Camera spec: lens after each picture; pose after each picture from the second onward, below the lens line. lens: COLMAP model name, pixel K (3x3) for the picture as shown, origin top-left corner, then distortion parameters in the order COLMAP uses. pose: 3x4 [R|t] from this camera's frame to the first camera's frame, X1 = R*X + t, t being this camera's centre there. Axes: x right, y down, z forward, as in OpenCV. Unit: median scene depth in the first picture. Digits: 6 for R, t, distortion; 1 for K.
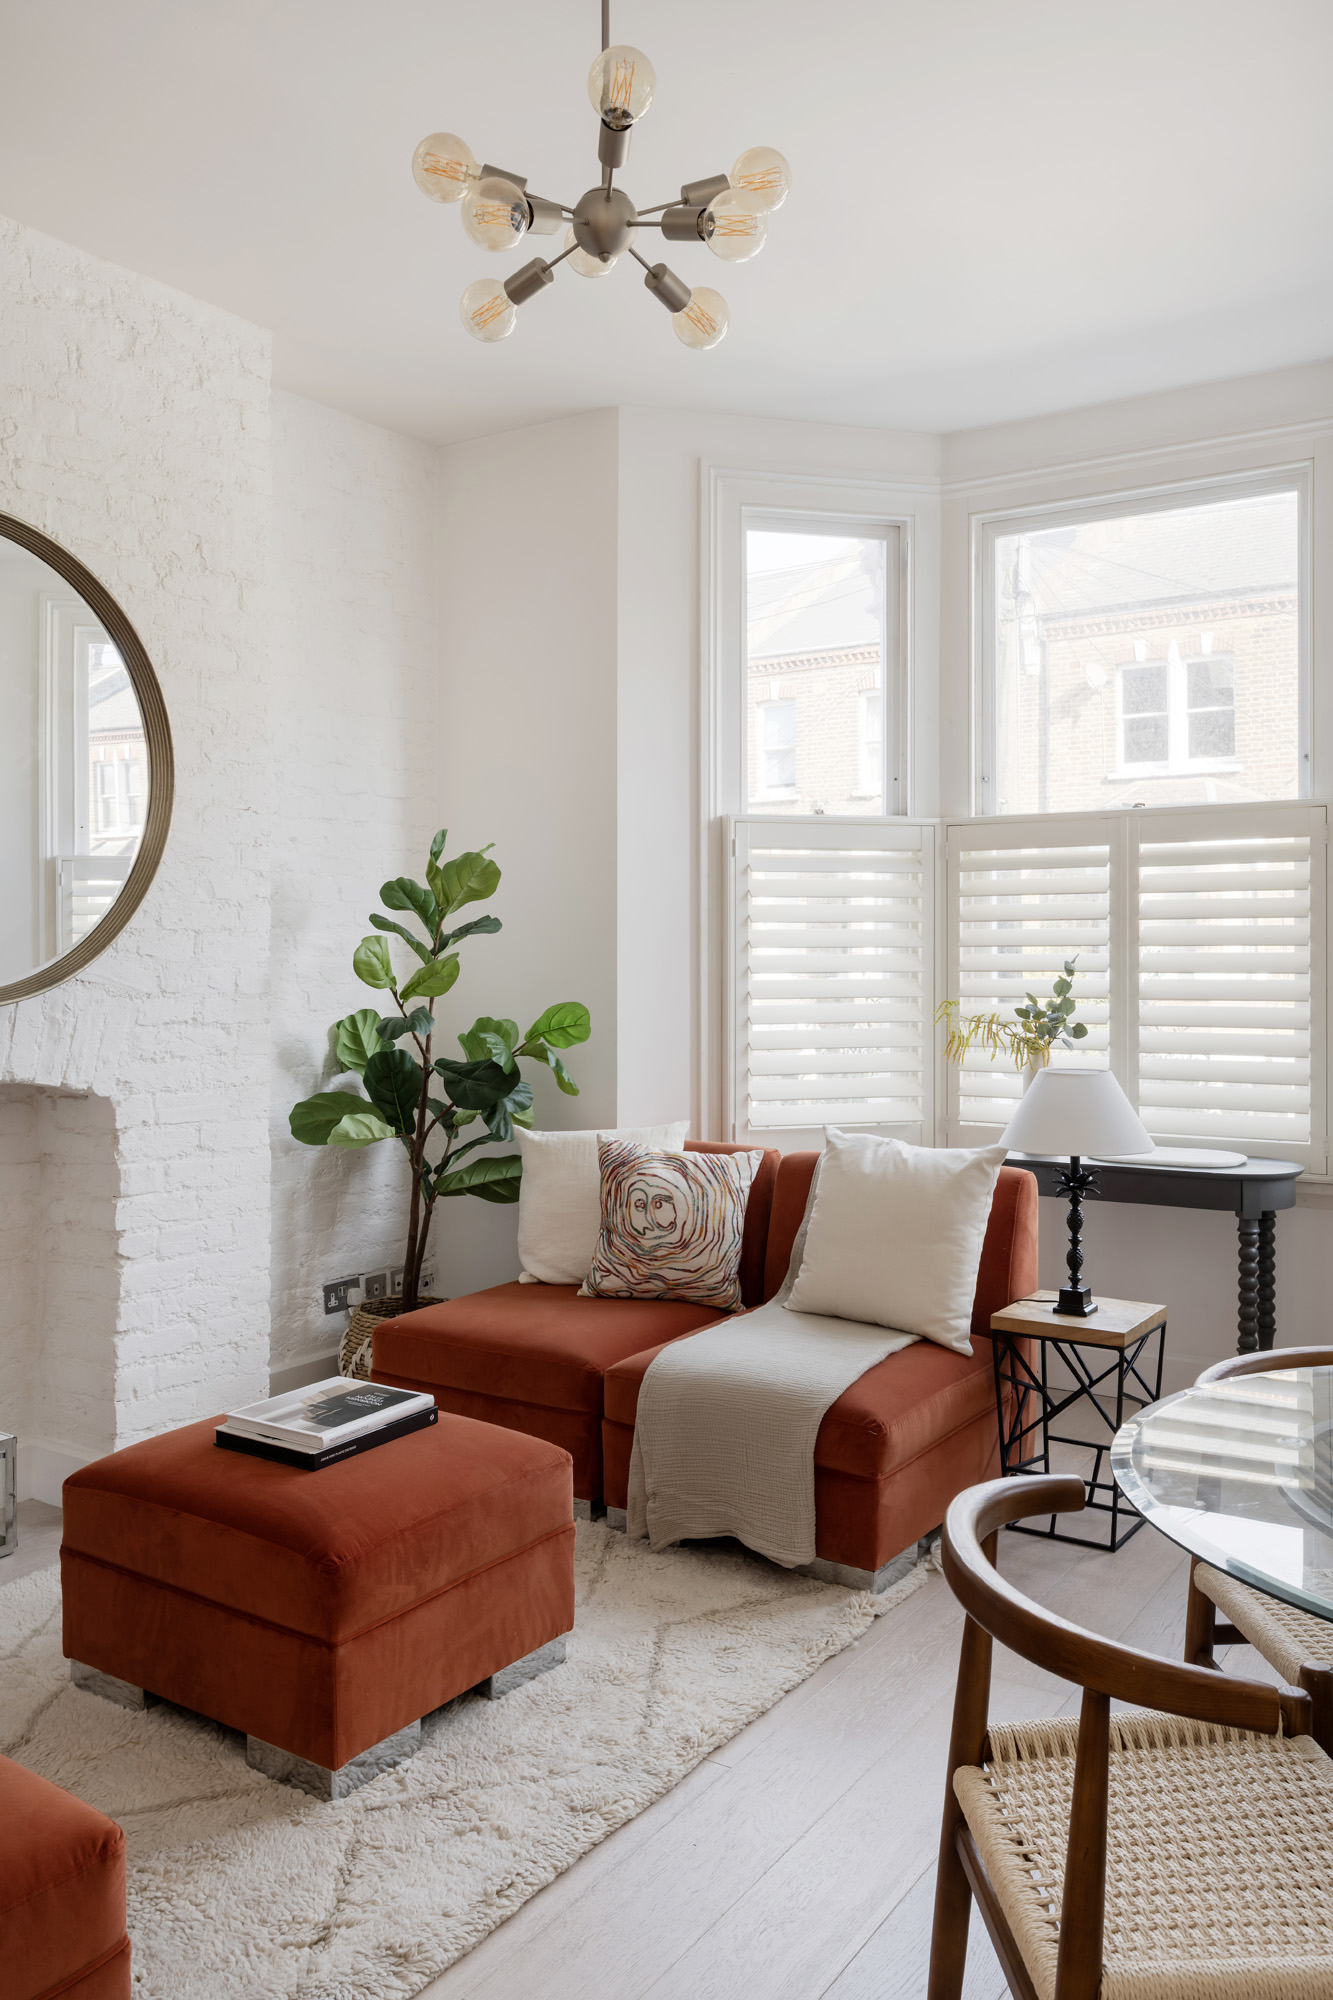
lens RADIAL K [[1567.1, 0, 670.6], [0, 1567.1, 980.4], [0, 0, 1]] dist [-0.011673, 0.002801]
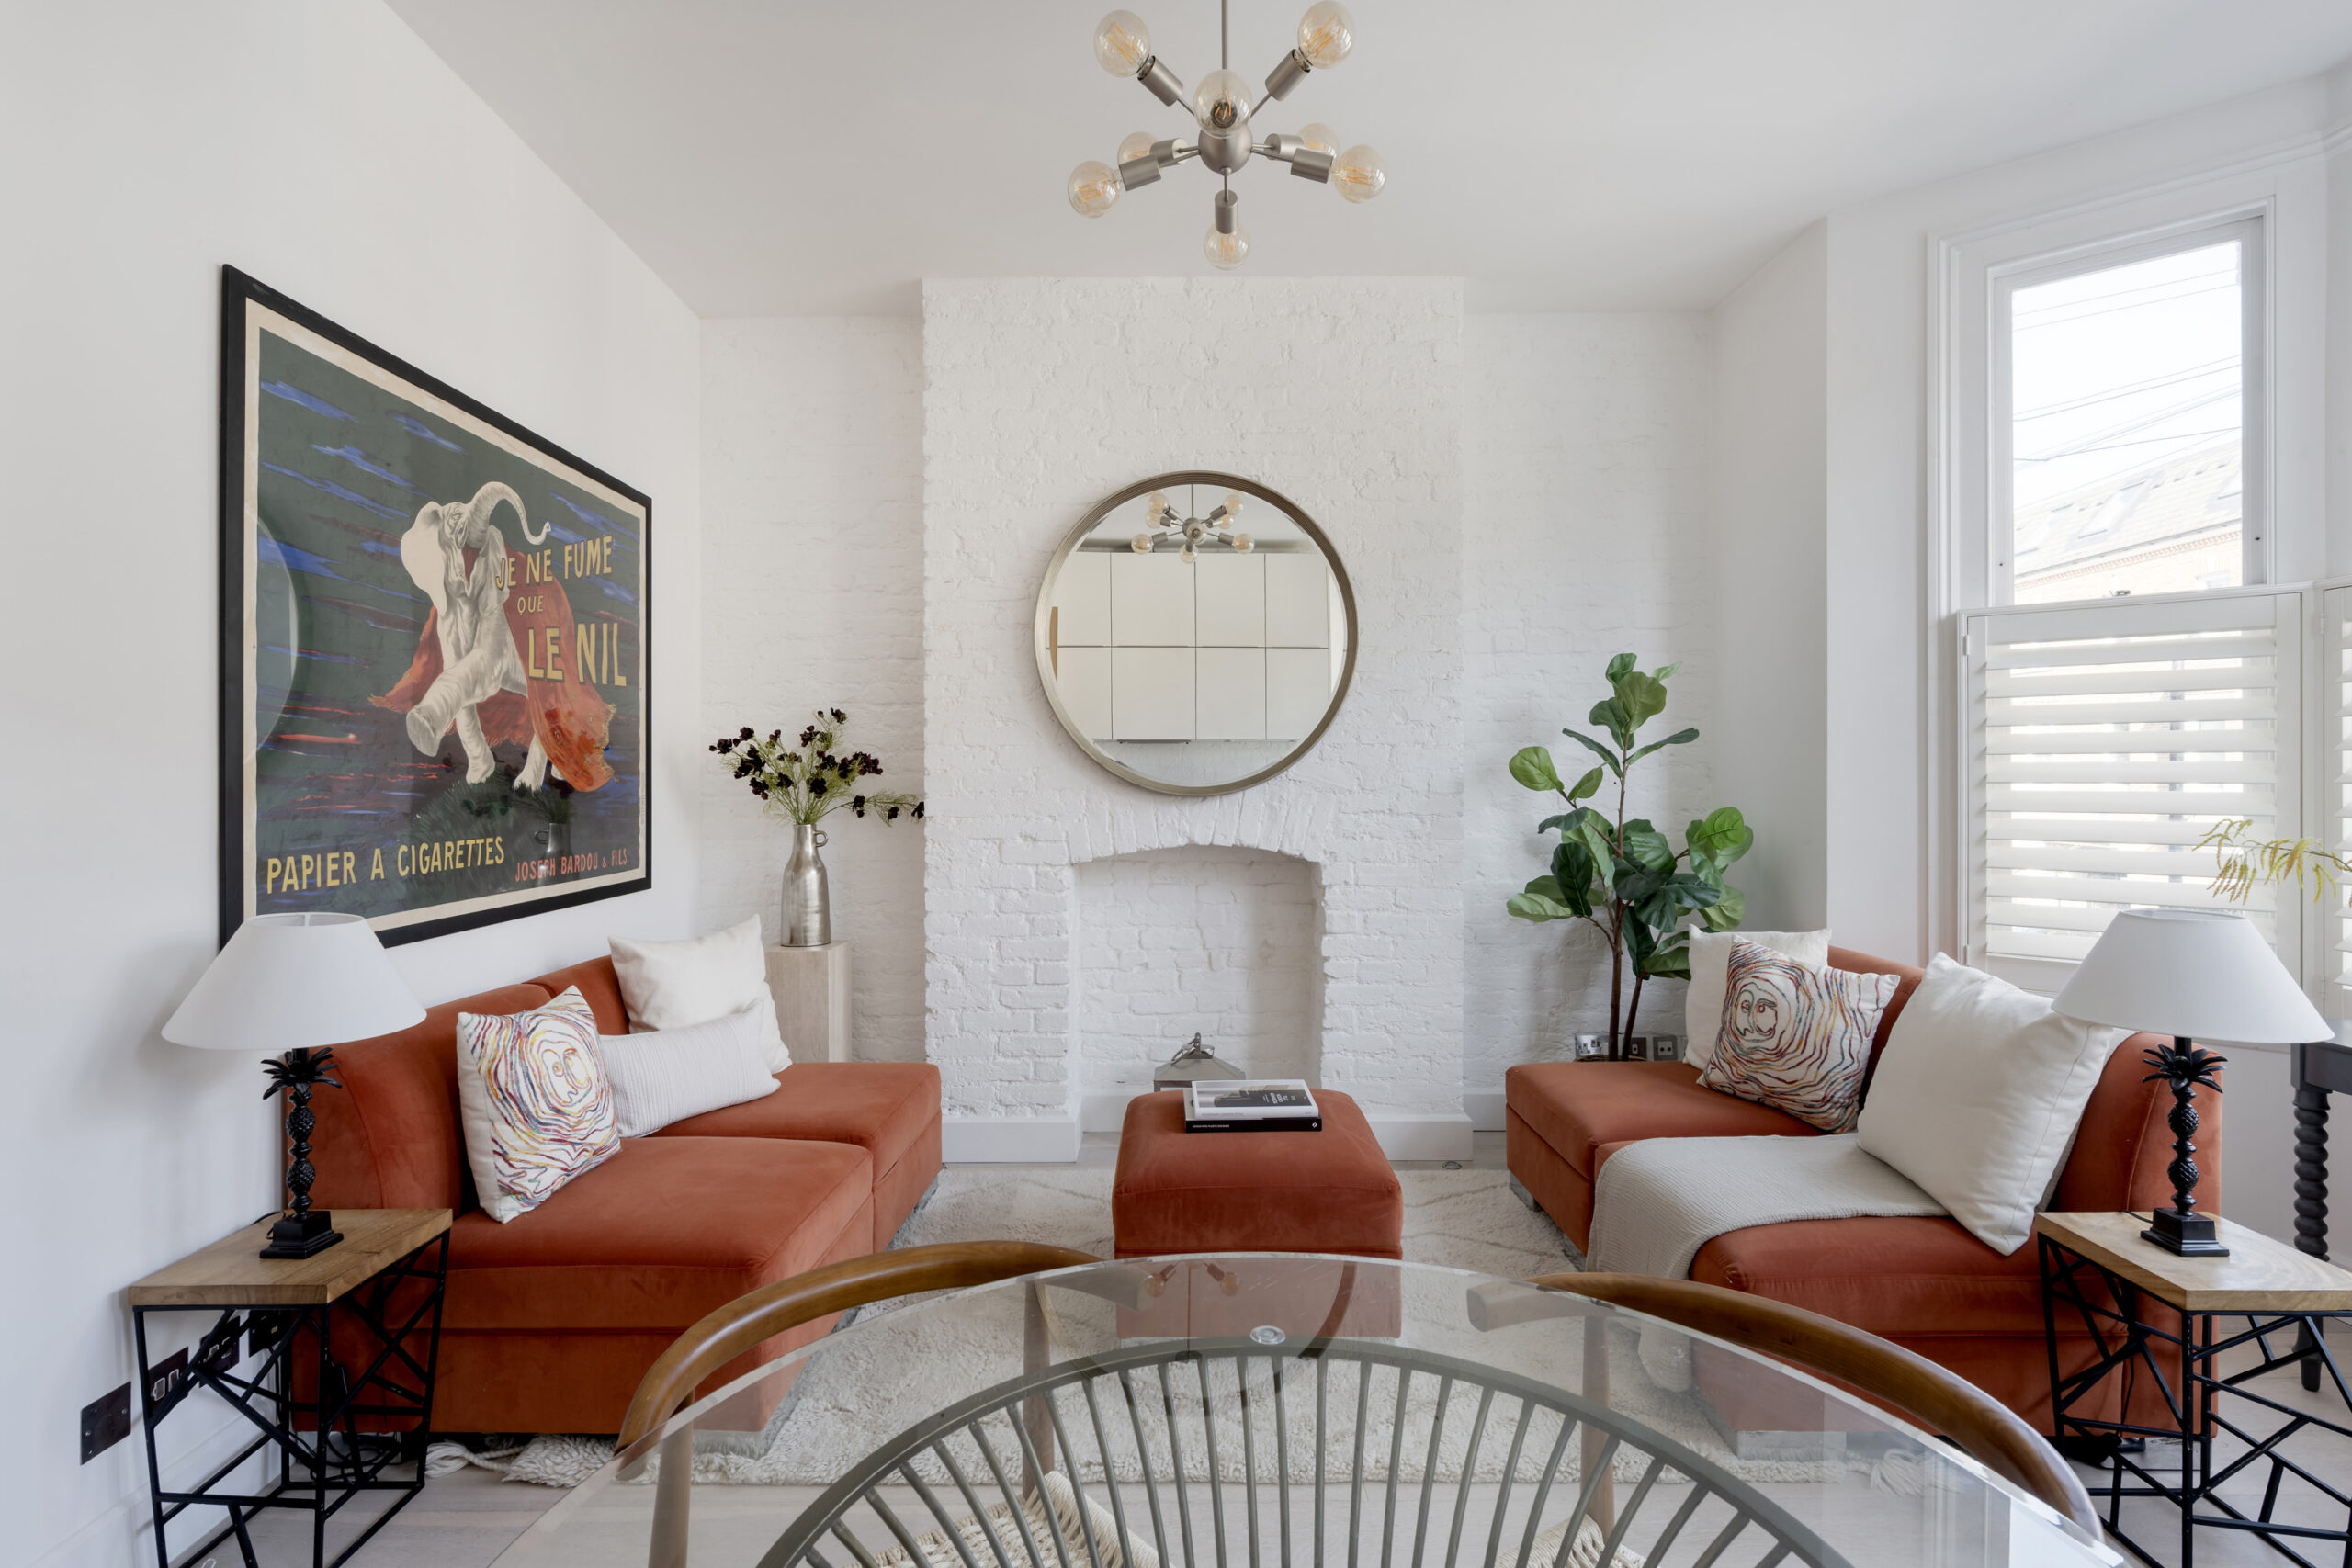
lens RADIAL K [[1131.5, 0, 1175.1], [0, 1131.5, 789.2], [0, 0, 1]] dist [0.000706, 0.000509]
pose [[0.558480, 0.013968, -0.829400, 0.392158], [-0.016495, 0.999848, 0.005731, 0.004073], [0.829354, 0.010480, 0.558625, 0.289163]]
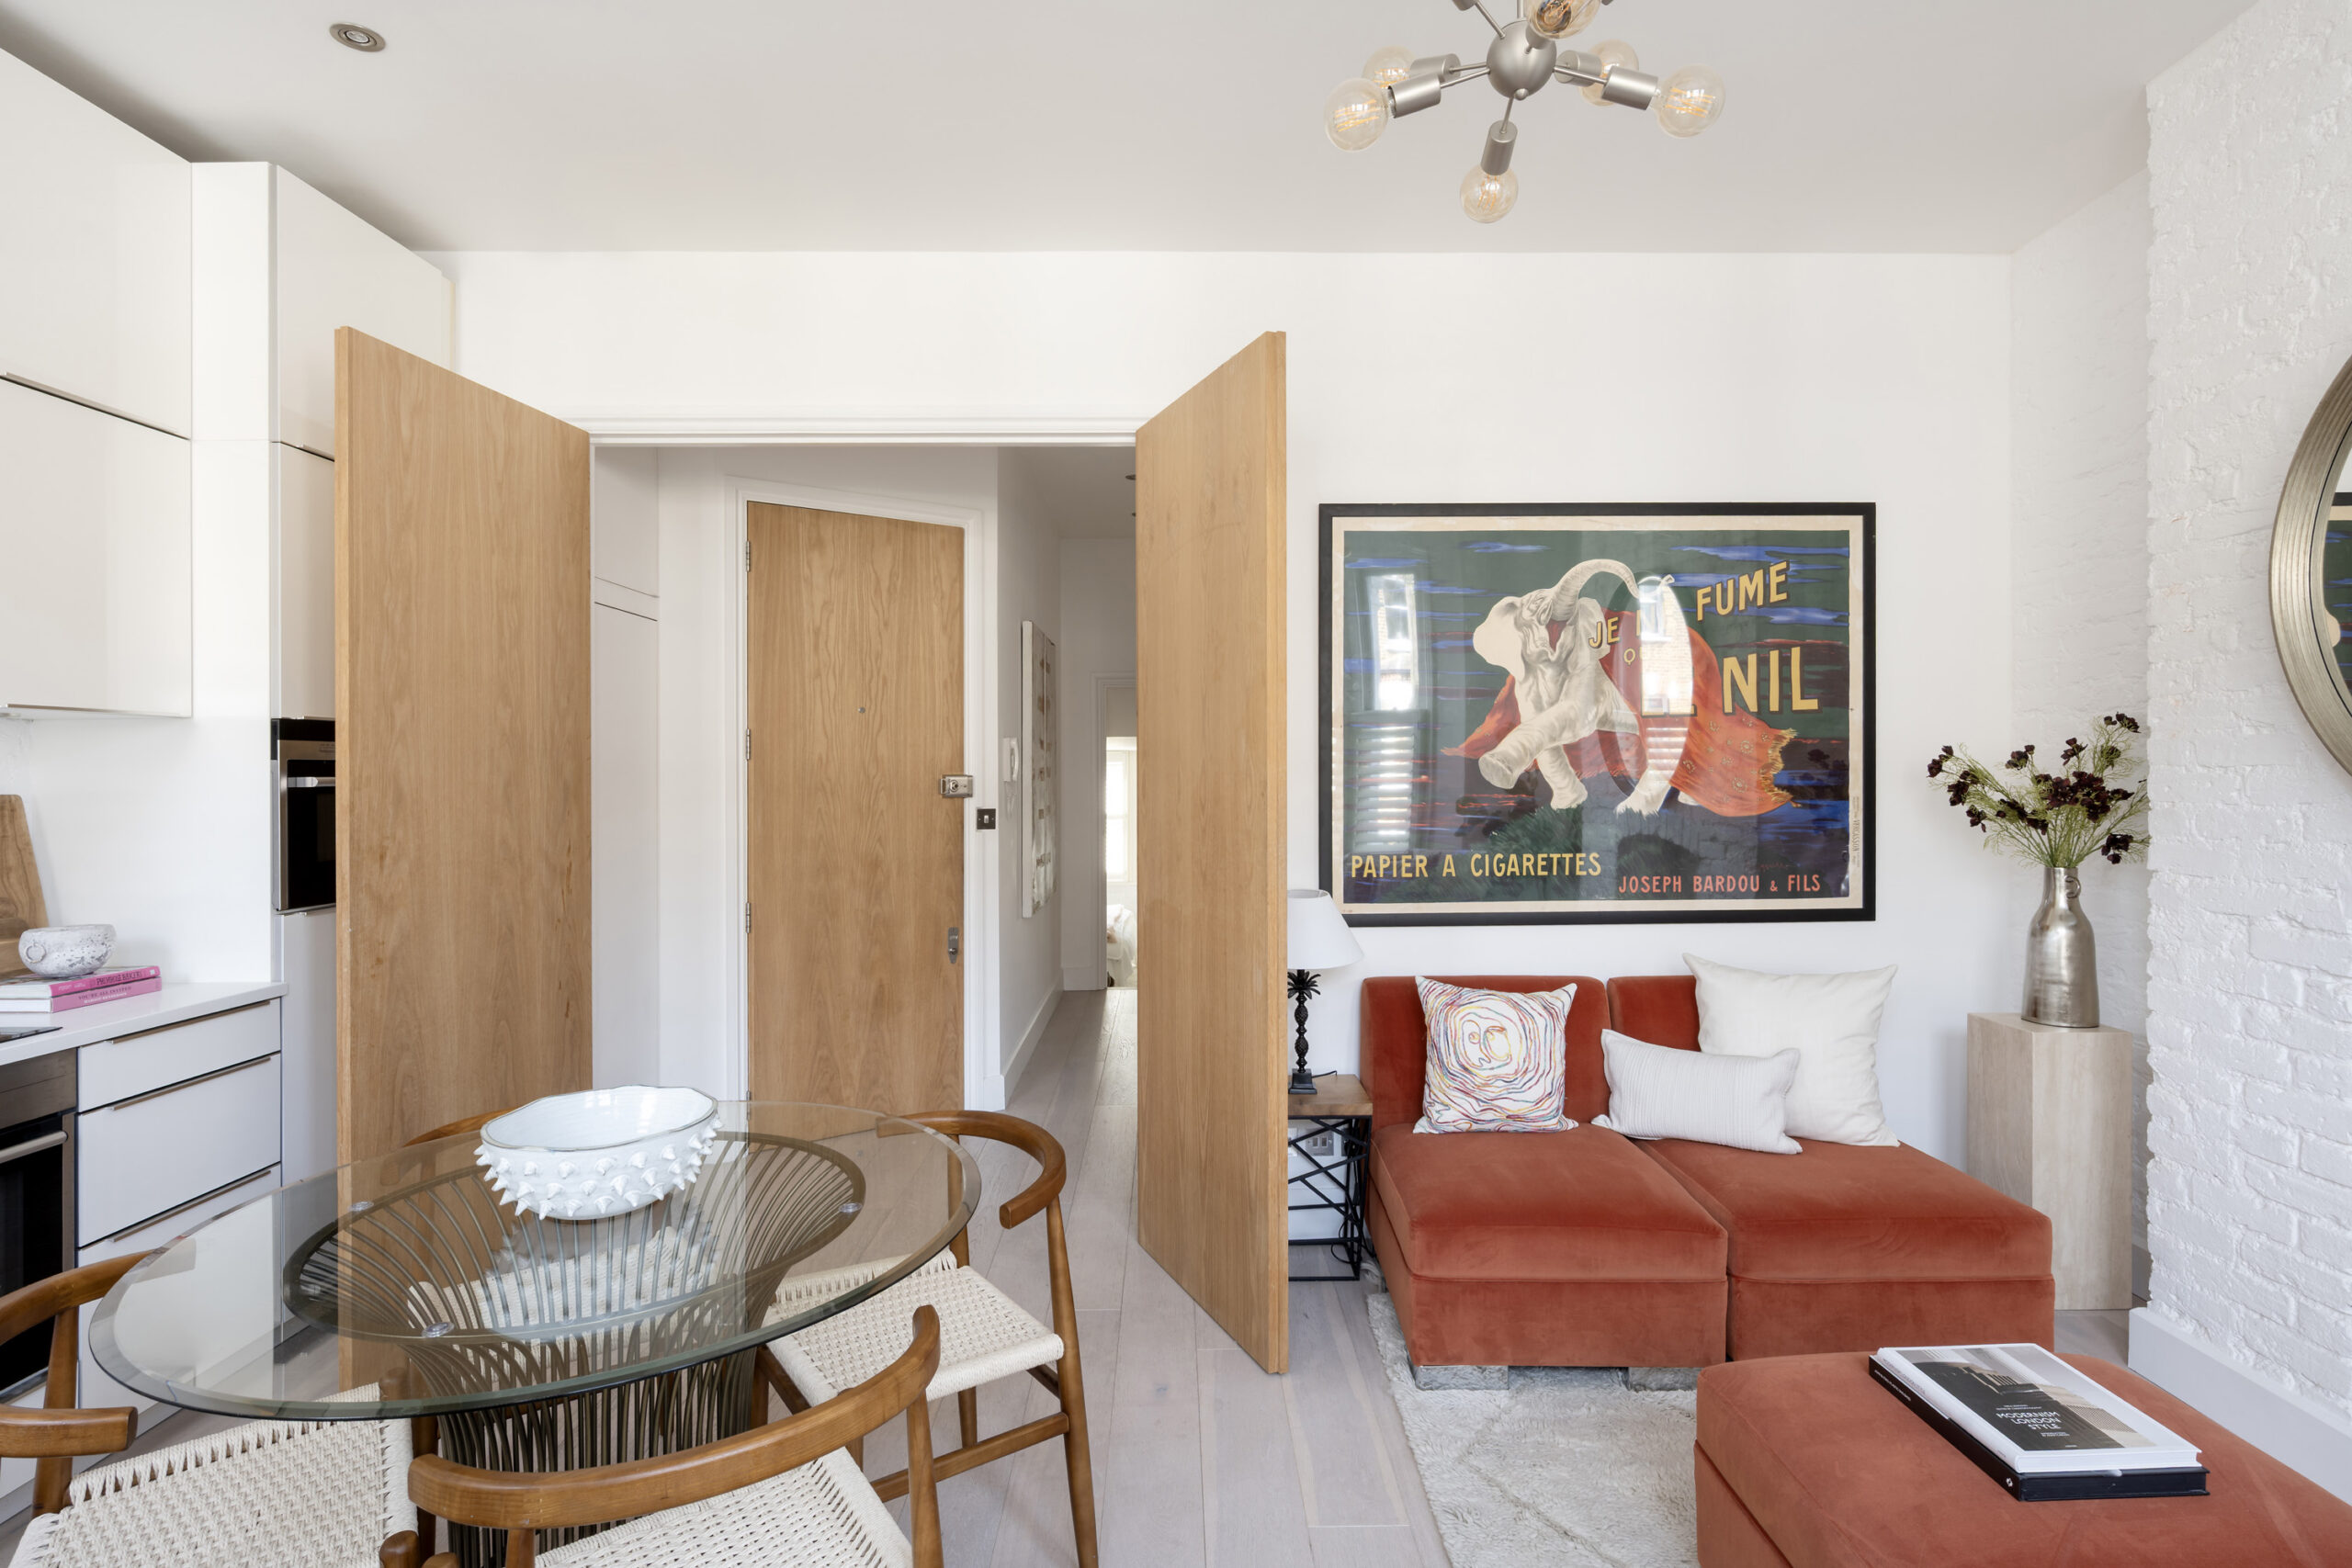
lens RADIAL K [[1131.5, 0, 1171.0], [0, 1131.5, 785.9], [0, 0, 1]] dist [0.000706, 0.000509]
pose [[-0.822106, 0.018081, -0.569048, 0.305113], [0.000854, 0.999534, 0.030525, -0.038681], [0.569334, 0.024609, -0.821738, 0.953373]]
